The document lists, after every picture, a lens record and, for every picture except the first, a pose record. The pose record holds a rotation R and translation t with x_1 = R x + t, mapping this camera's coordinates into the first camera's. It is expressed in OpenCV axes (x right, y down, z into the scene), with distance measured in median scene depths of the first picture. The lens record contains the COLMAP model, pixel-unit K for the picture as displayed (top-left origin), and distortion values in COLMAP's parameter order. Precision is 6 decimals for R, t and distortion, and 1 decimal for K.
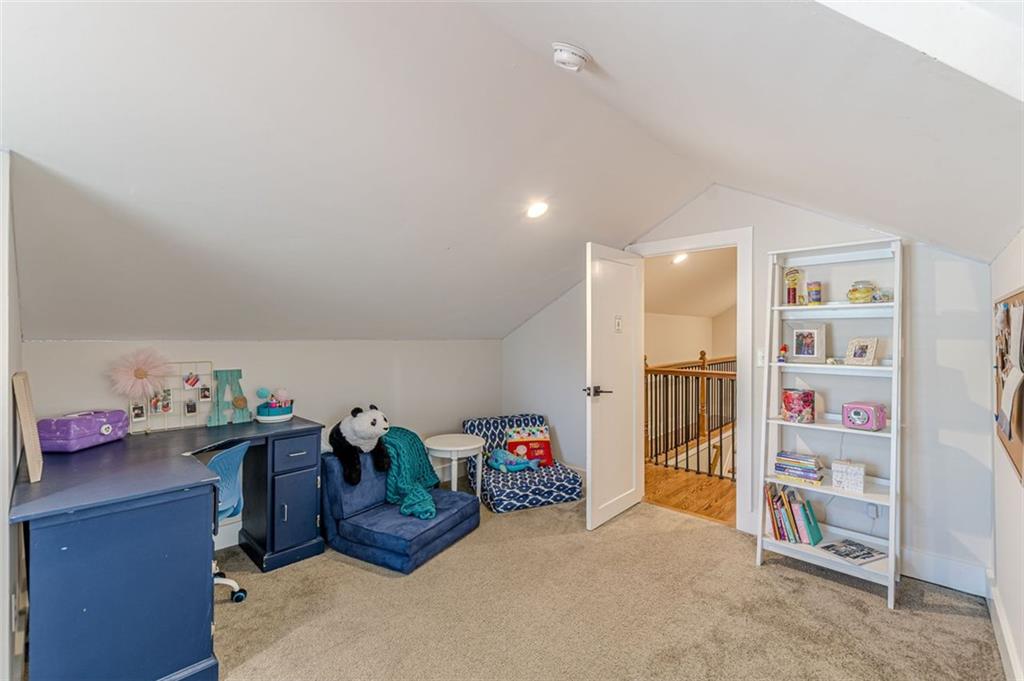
lens RADIAL K [[445.5, 0, 511.1], [0, 445.5, 336.6], [0, 0, 1]] dist [0.009594, -0.001620]
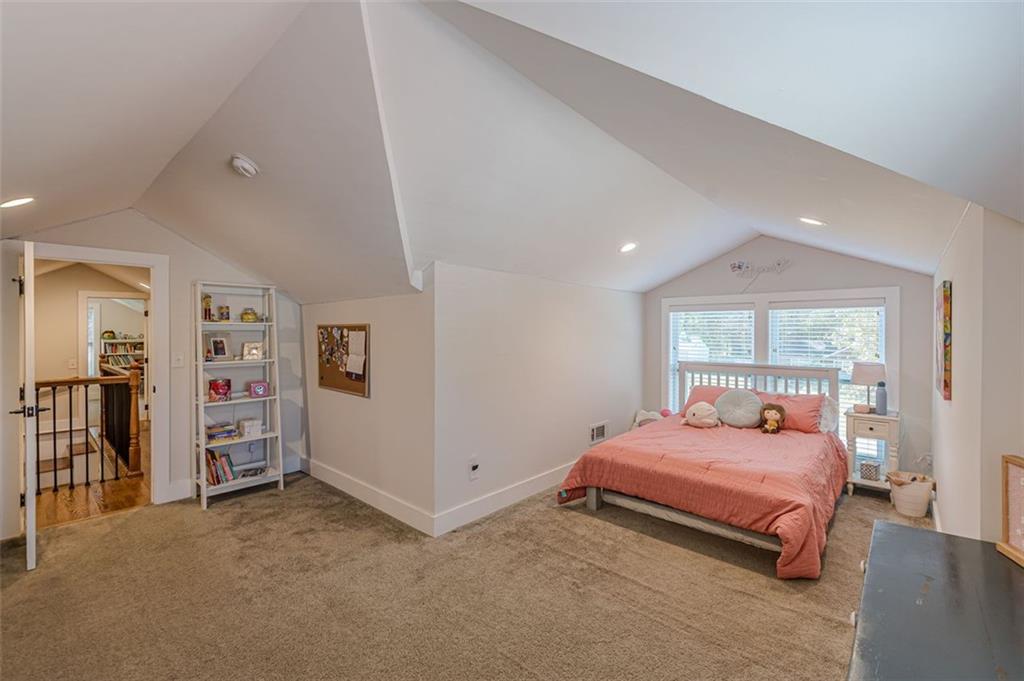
lens RADIAL K [[445.5, 0, 511.1], [0, 445.5, 336.2], [0, 0, 1]] dist [0.009594, -0.001620]
pose [[-0.026605, -0.009670, 0.999599, -0.860617], [0.008409, 0.999916, 0.009897, -0.029945], [-0.999611, 0.008669, -0.026522, 0.090094]]
